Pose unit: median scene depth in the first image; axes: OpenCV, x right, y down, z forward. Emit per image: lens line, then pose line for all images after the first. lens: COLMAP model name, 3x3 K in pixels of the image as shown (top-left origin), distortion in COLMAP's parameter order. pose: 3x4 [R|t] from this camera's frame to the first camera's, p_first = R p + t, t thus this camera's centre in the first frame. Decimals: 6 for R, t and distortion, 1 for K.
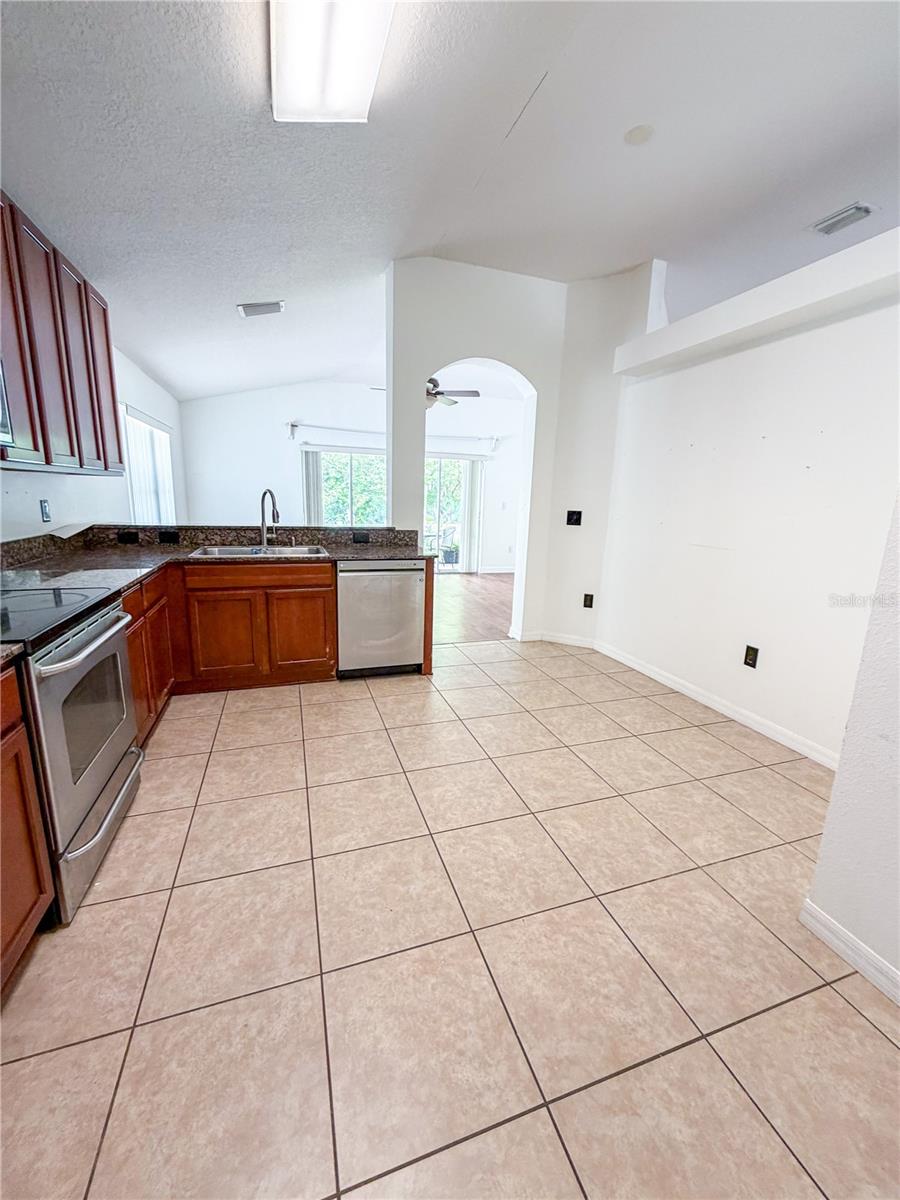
lens RADIAL K [[479.5, 0, 455.1], [0, 479.5, 596.4], [0, 0, 1]] dist [-0.000656, 0.000056]
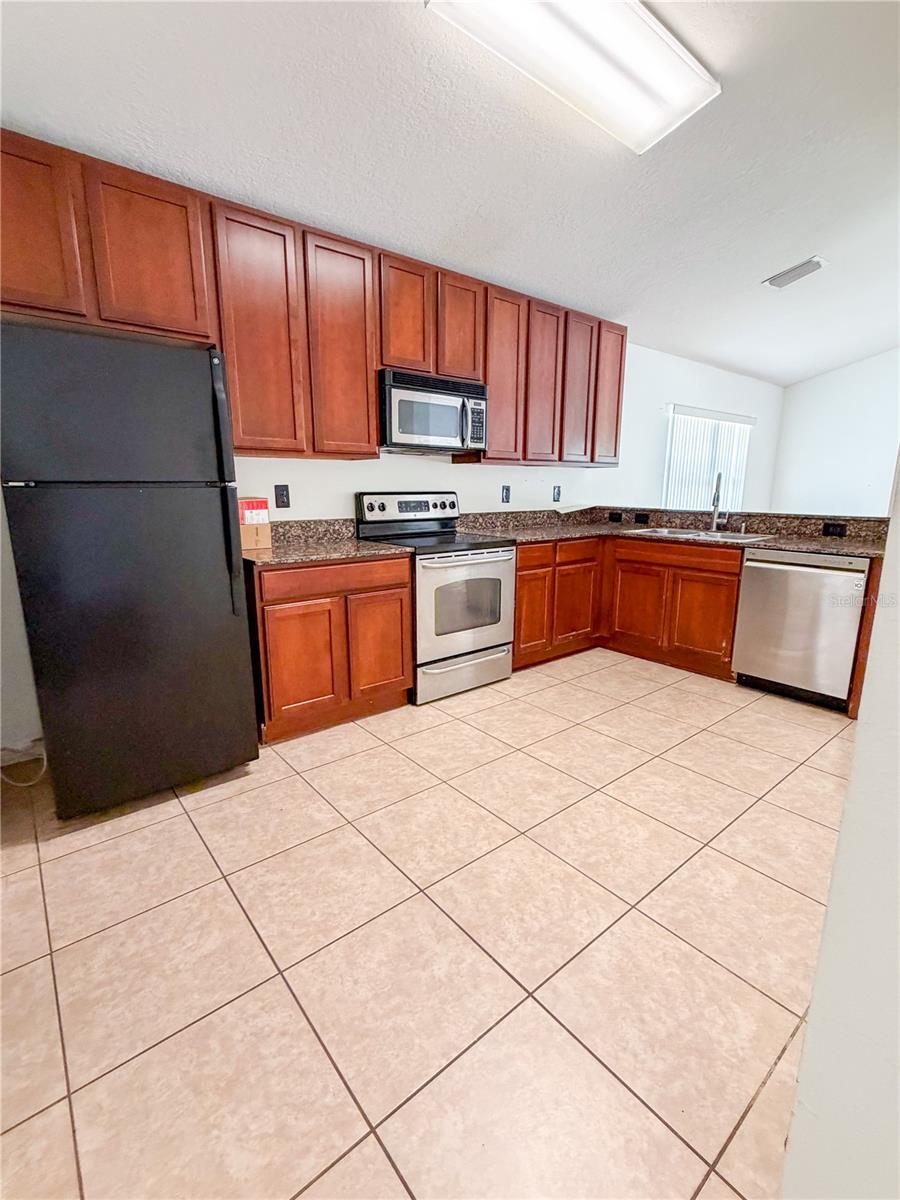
lens RADIAL K [[548.1, 0, 450.0], [0, 548.1, 600.0], [0, 0, 1]] dist [-0.000756, 0.000059]
pose [[0.348170, 0.165891, -0.922637, 0.544477], [-0.185561, 0.976939, 0.105630, 0.016043], [0.918883, 0.134428, 0.370923, 0.129207]]
